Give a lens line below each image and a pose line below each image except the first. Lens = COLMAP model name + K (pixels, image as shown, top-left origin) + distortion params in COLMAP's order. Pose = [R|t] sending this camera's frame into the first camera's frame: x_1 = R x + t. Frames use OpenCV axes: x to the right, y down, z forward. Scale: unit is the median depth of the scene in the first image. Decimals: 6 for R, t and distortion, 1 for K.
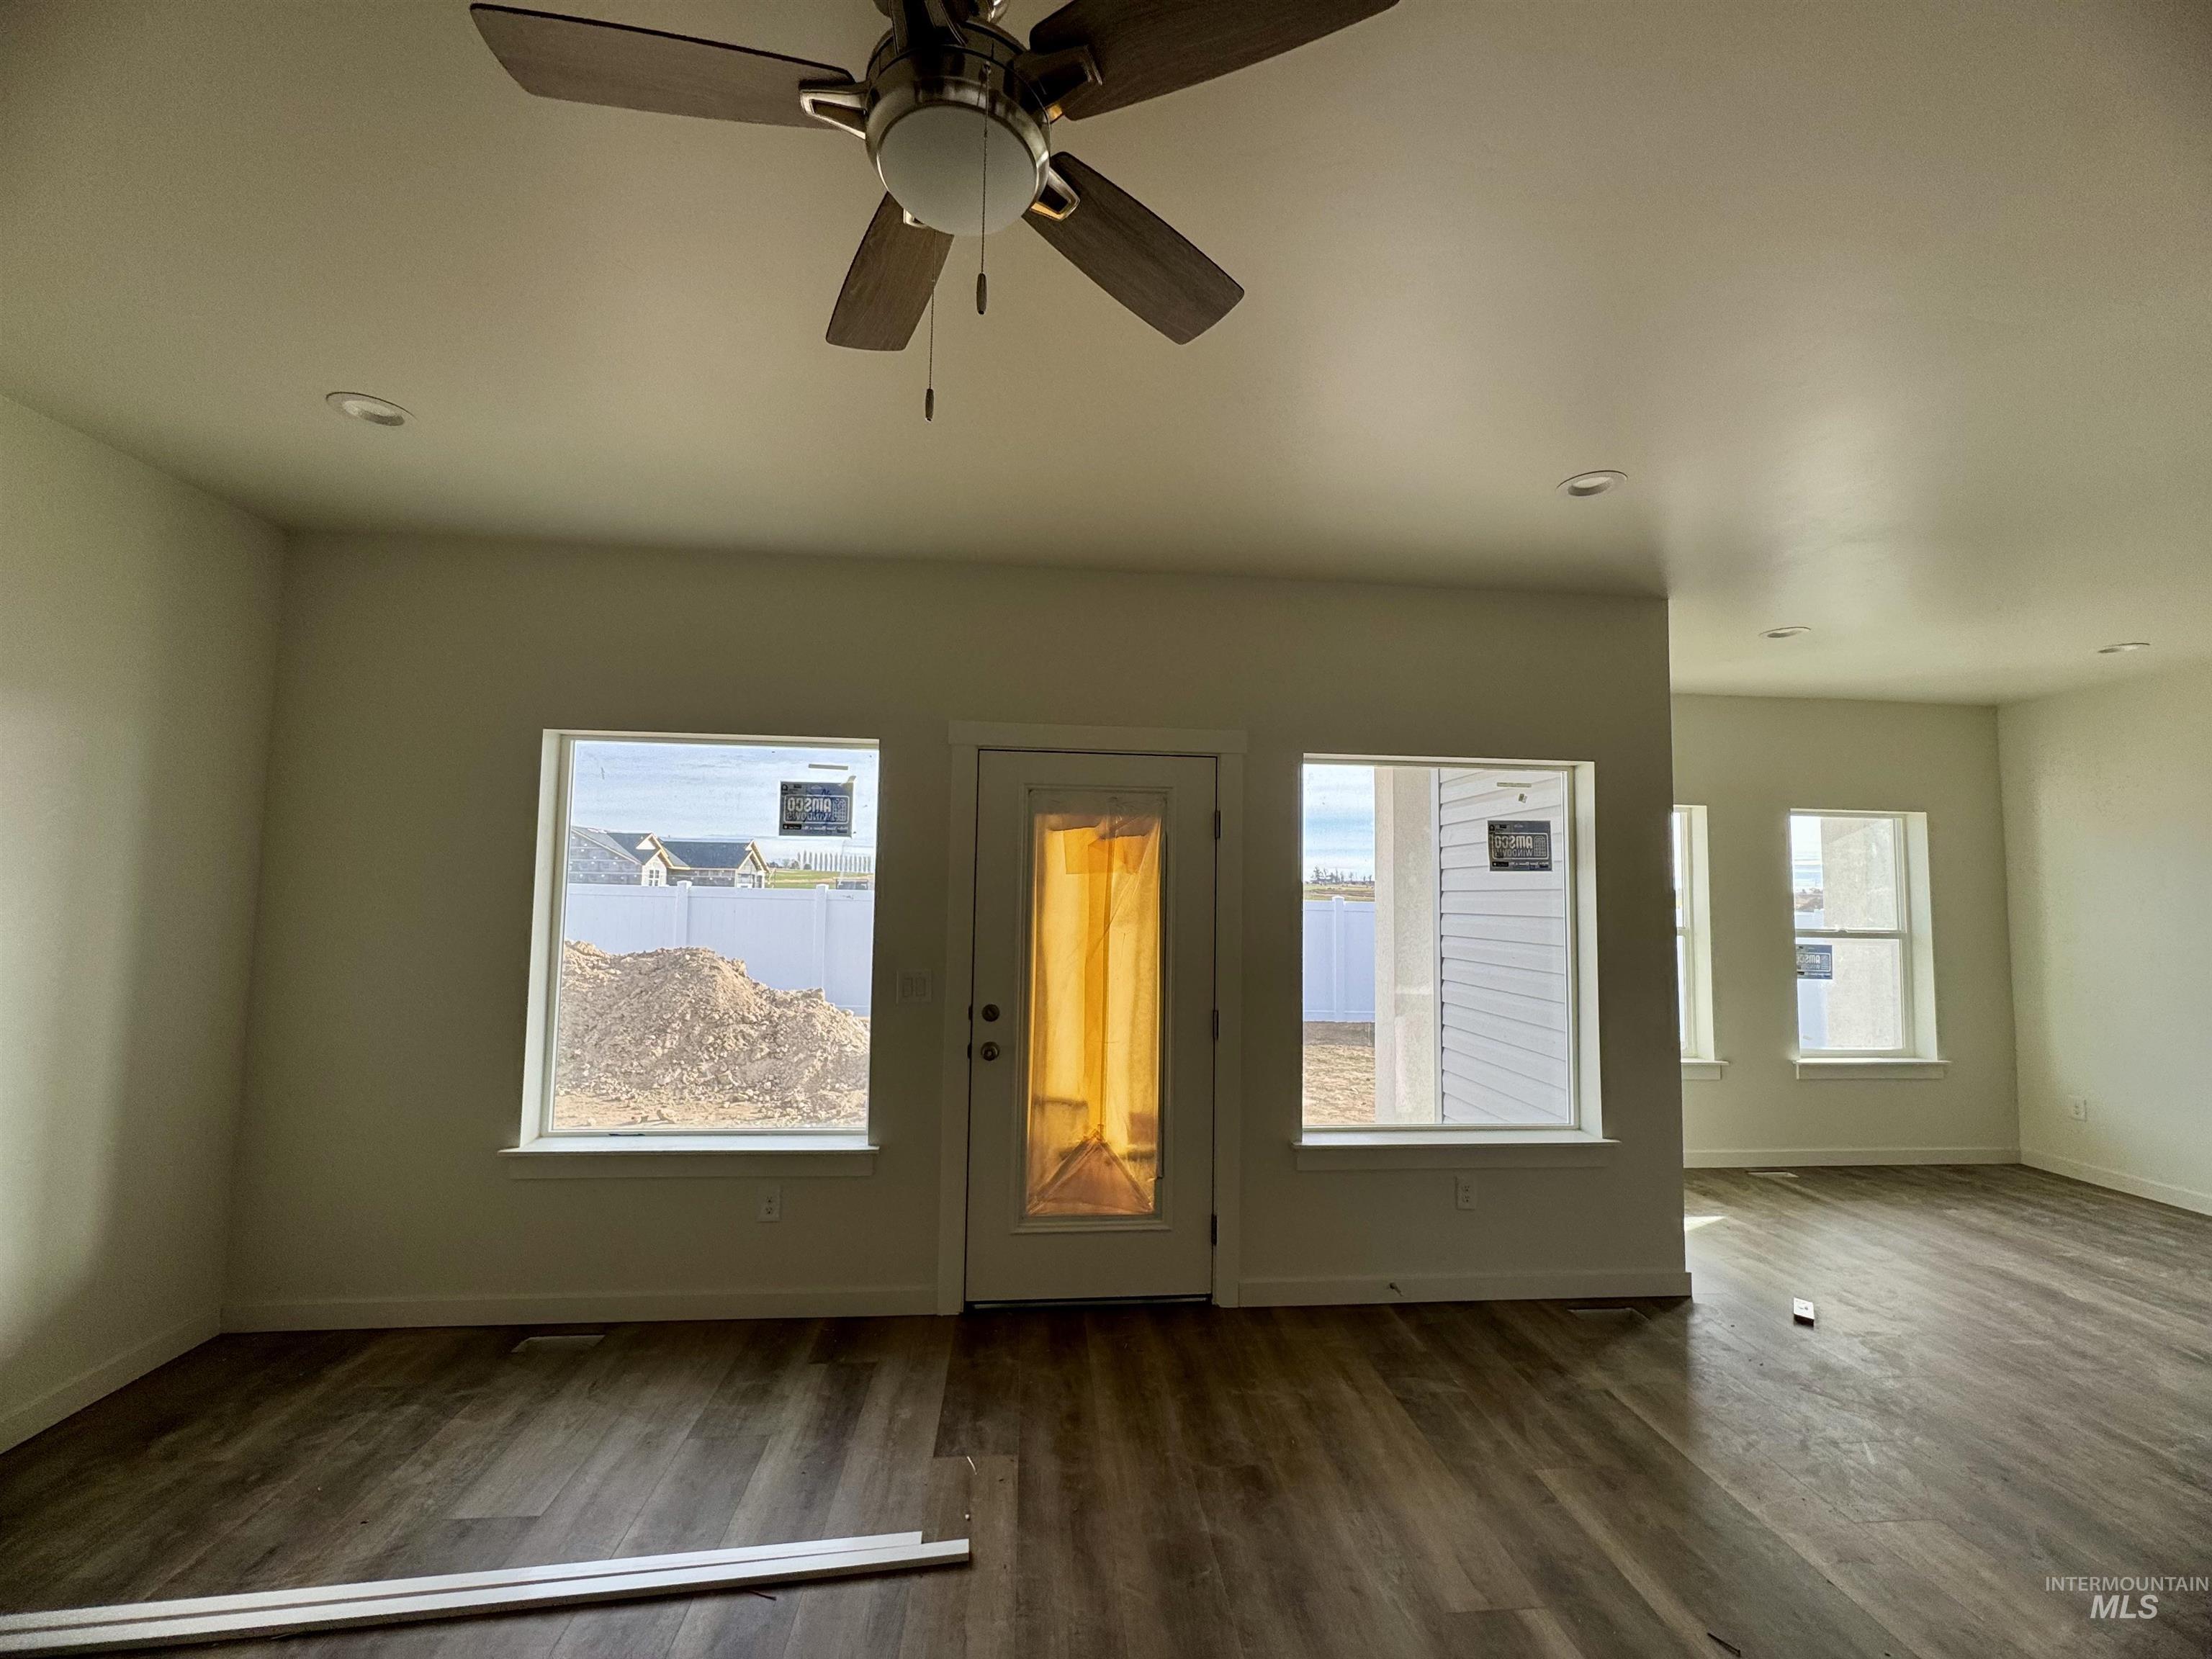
lens RADIAL K [[888.4, 0, 1097.3], [0, 888.4, 833.8], [0, 0, 1]] dist [-0.001470, -0.000035]
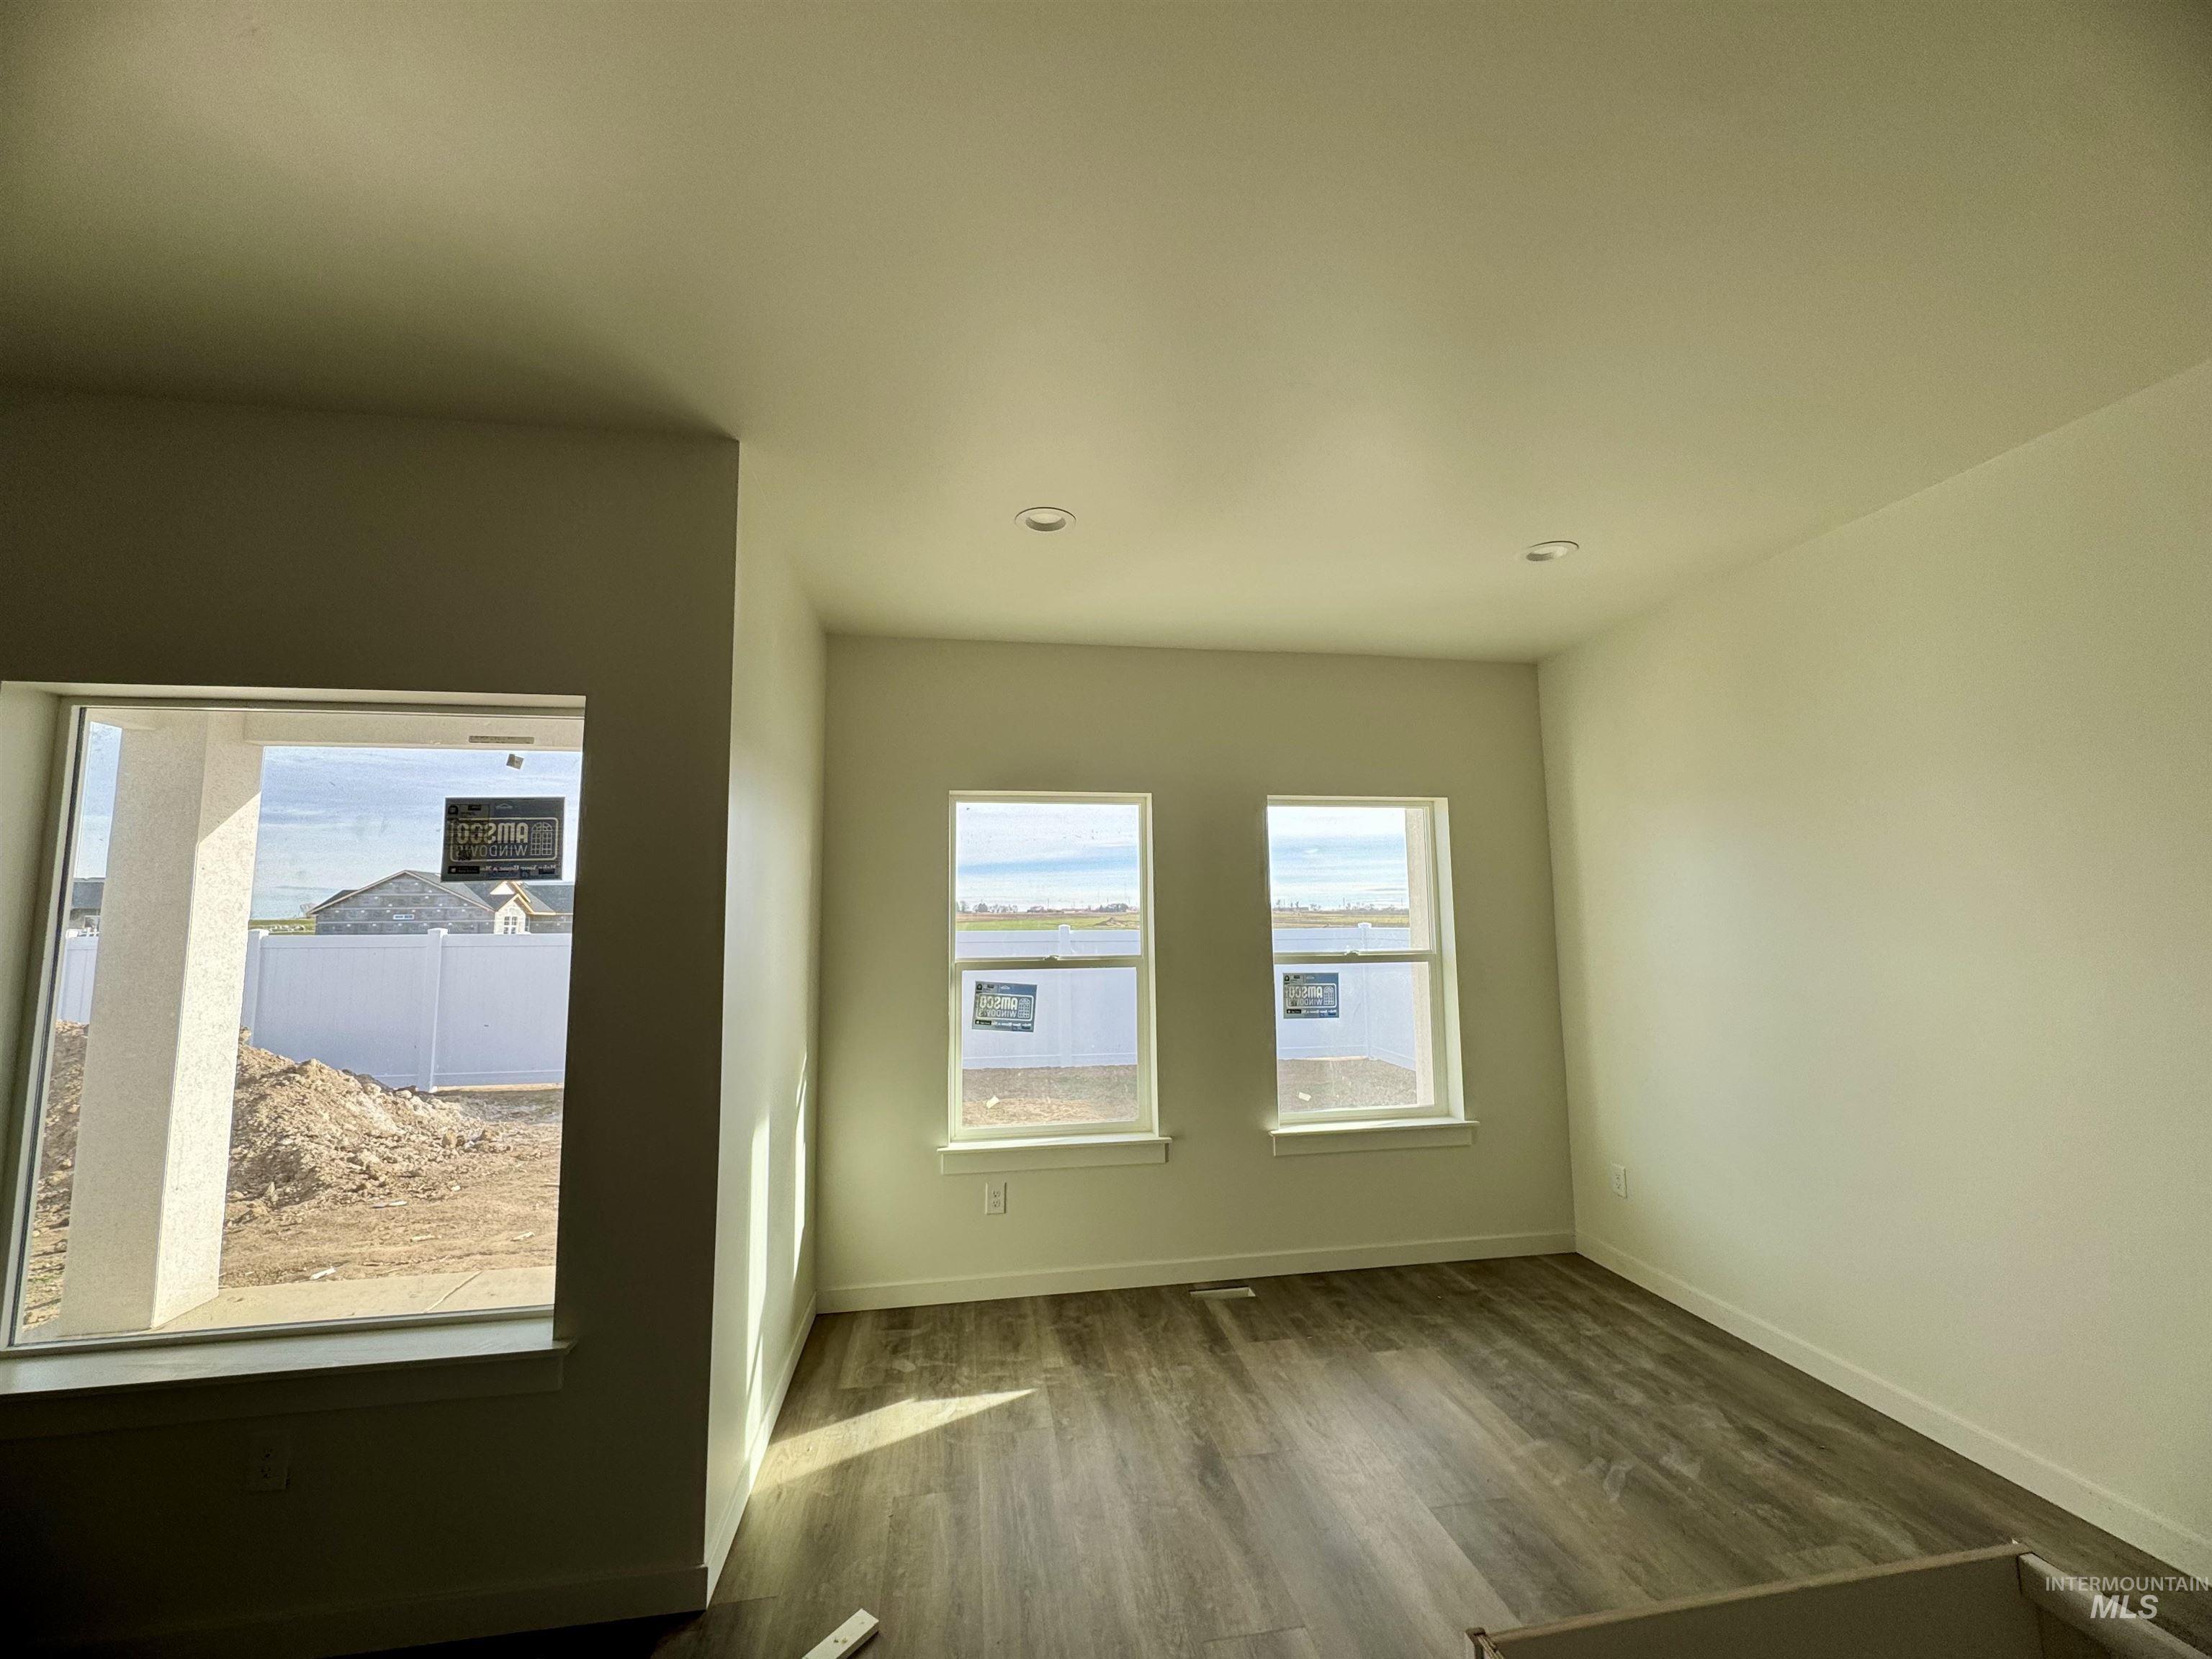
lens RADIAL K [[910.7, 0, 1110.0], [0, 910.7, 820.1], [0, 0, 1]] dist [-0.000084, 0.000013]
pose [[0.996285, -0.019308, 0.083925, 0.909158], [0.023432, 0.998551, -0.048437, 0.044155], [-0.082868, 0.050224, 0.995294, 0.365142]]
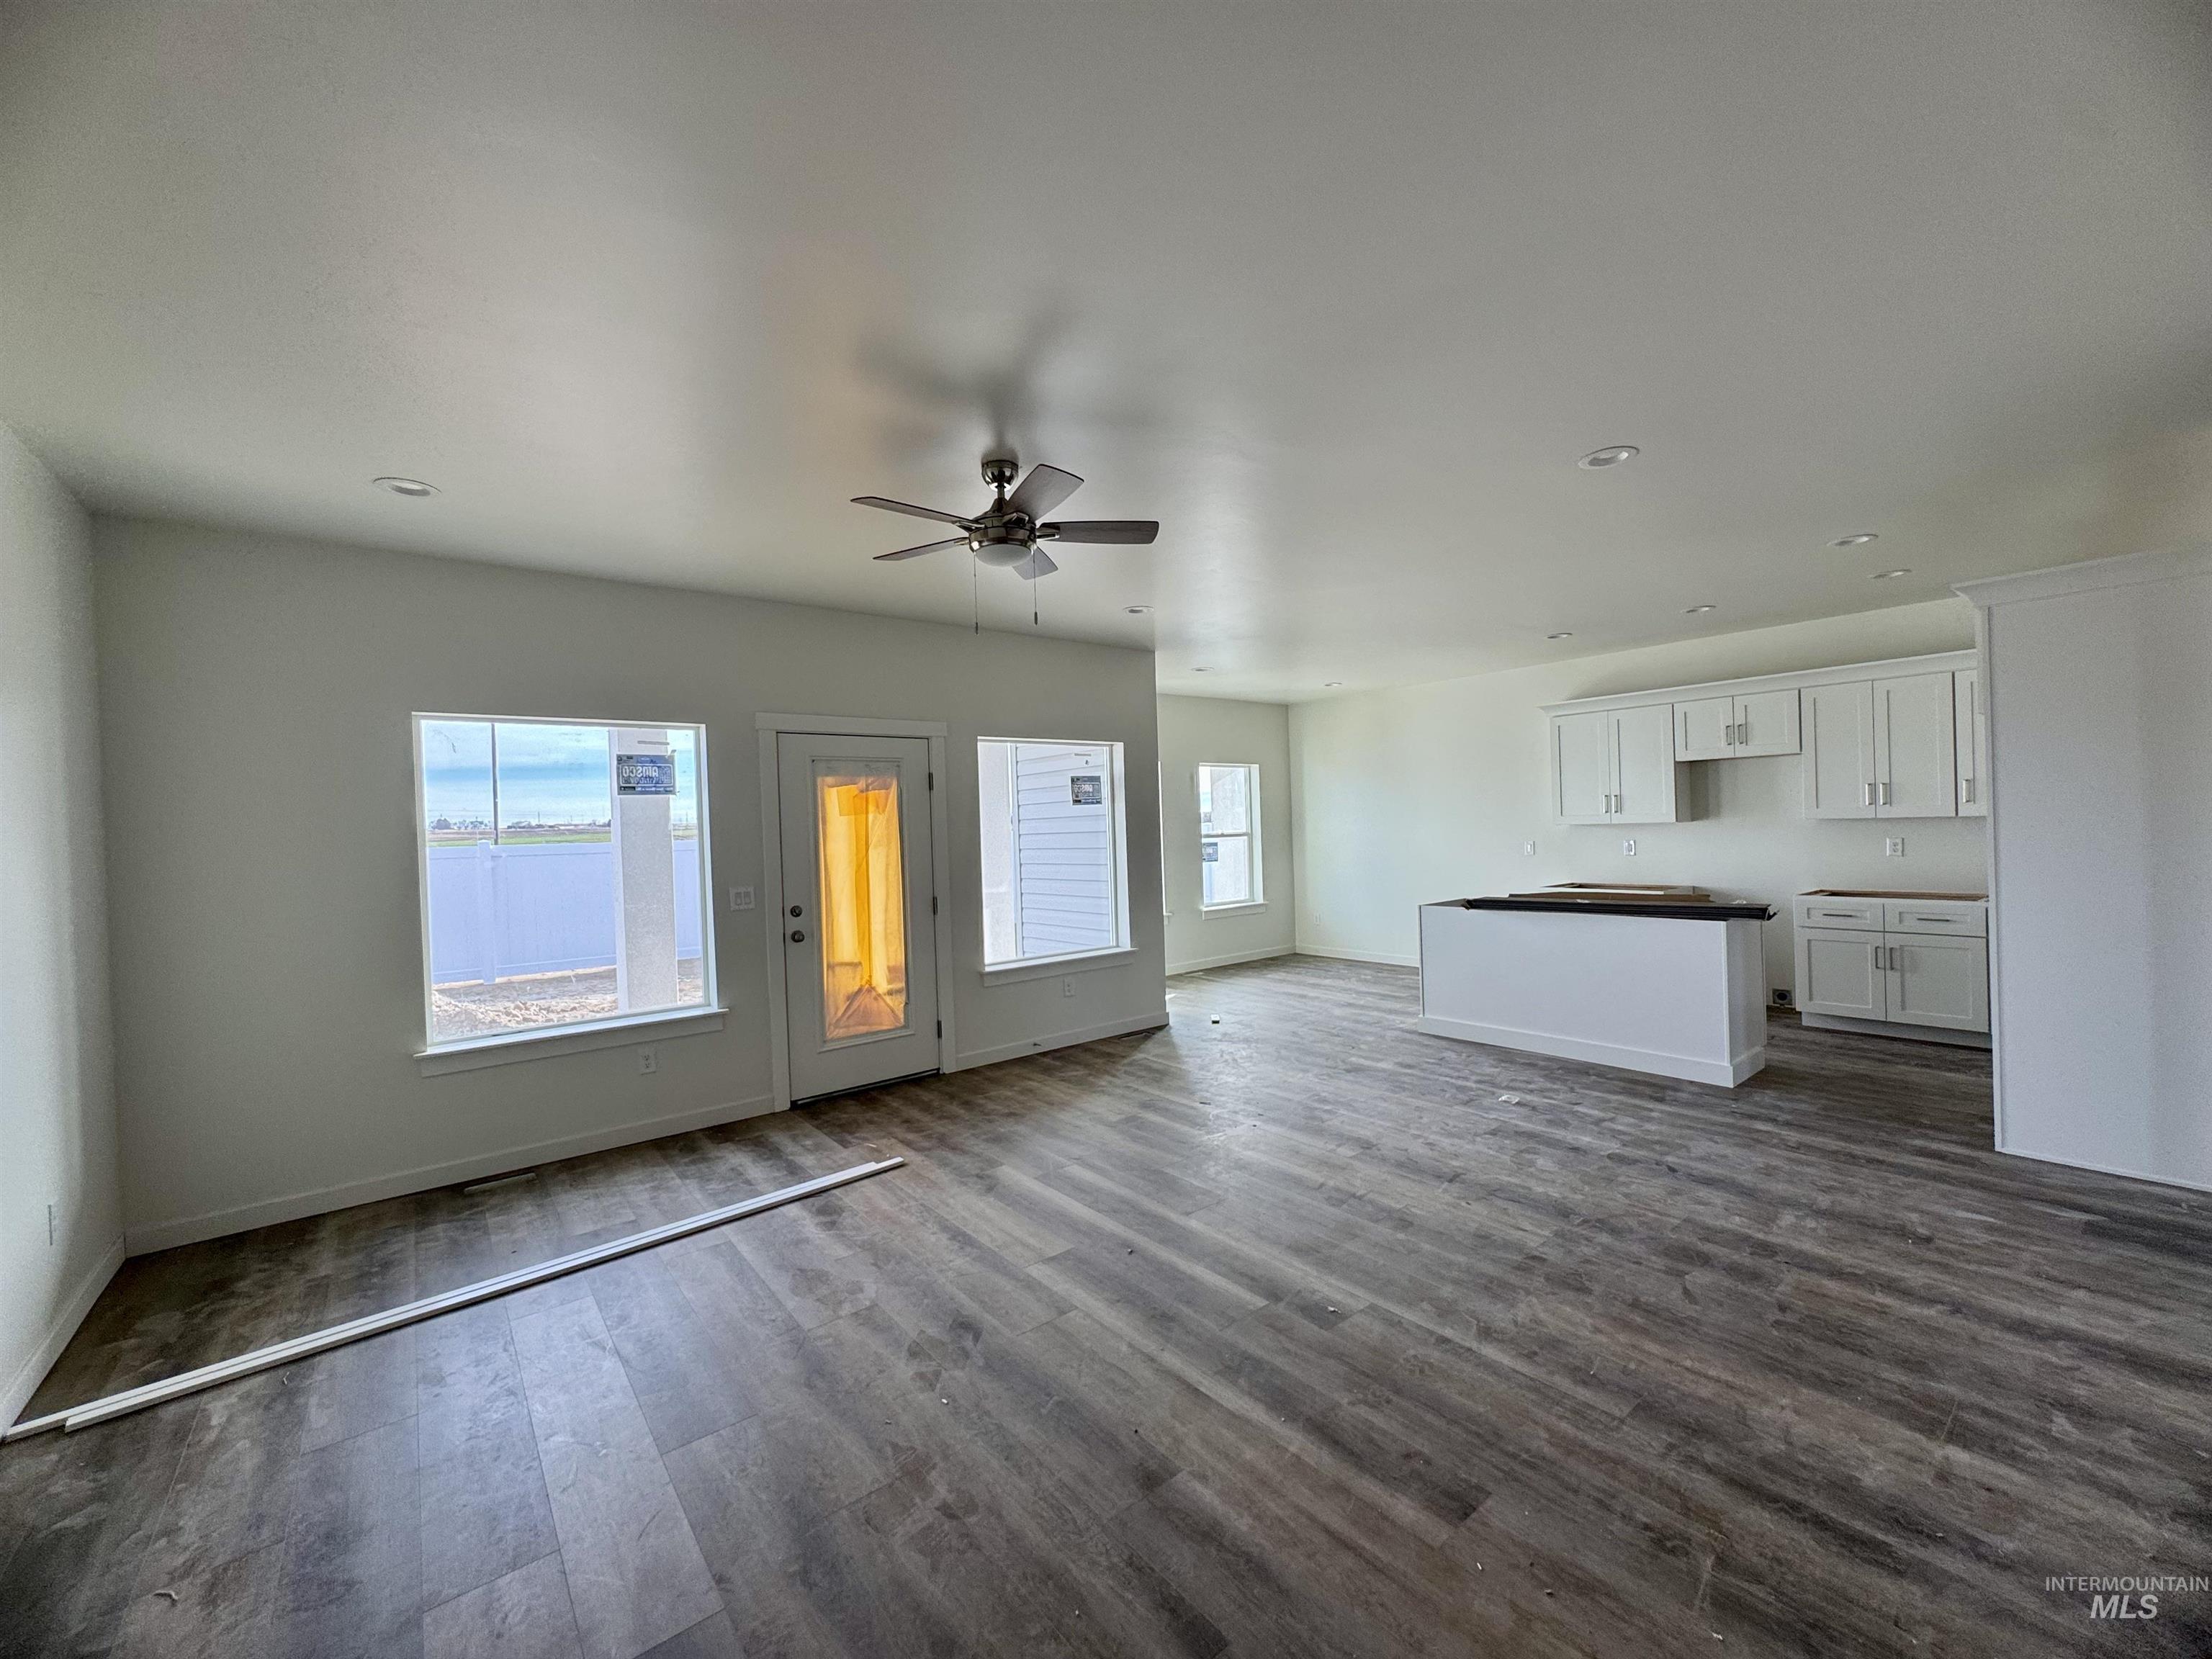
lens RADIAL K [[888.4, 0, 1097.3], [0, 888.4, 833.8], [0, 0, 1]] dist [-0.001470, -0.000035]
pose [[0.836927, -0.048840, 0.545132, -0.488351], [0.011193, 0.997330, 0.072168, -0.028355], [-0.547201, -0.054298, 0.835238, -0.496438]]
